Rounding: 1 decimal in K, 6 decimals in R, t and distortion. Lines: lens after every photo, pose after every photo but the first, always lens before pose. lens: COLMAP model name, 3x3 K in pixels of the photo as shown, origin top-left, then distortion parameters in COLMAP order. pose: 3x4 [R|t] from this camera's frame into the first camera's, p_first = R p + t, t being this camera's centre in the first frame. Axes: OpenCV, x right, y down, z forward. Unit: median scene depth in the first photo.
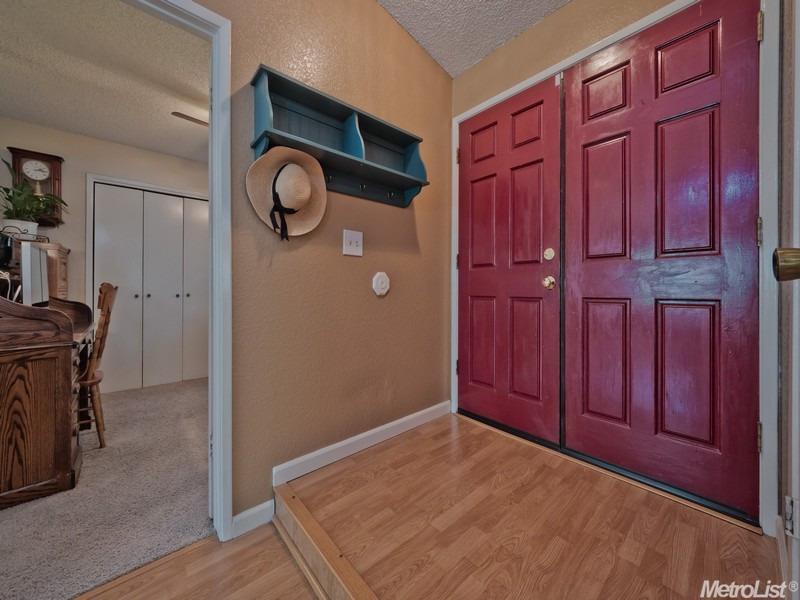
lens RADIAL K [[304.2, 0, 399.3], [0, 304.2, 284.2], [0, 0, 1]] dist [0.000231, -0.000019]
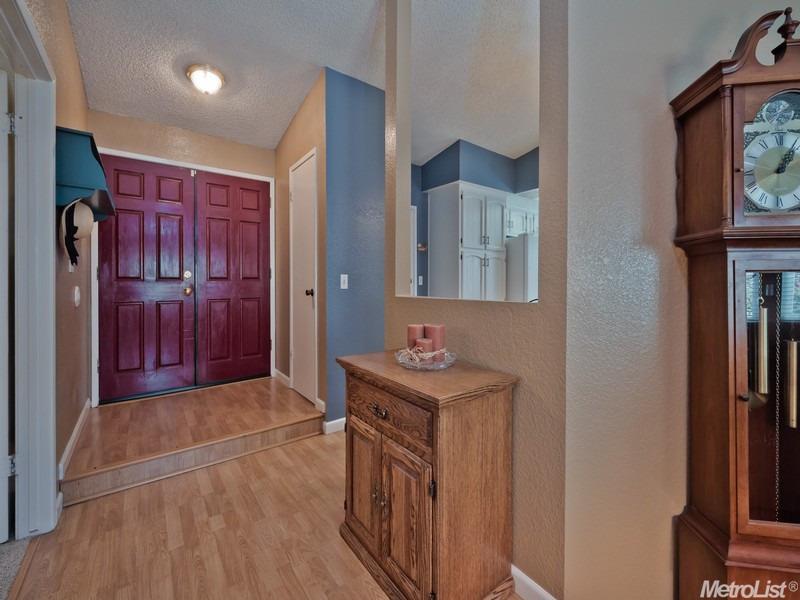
lens RADIAL K [[323.4, 0, 399.3], [0, 323.4, 284.4], [0, 0, 1]] dist [0.000053, -0.000001]
pose [[0.048779, -0.005174, 0.998796, -1.379247], [-0.004994, 0.999973, 0.005424, -0.068275], [-0.998797, -0.005253, 0.048752, -0.282202]]
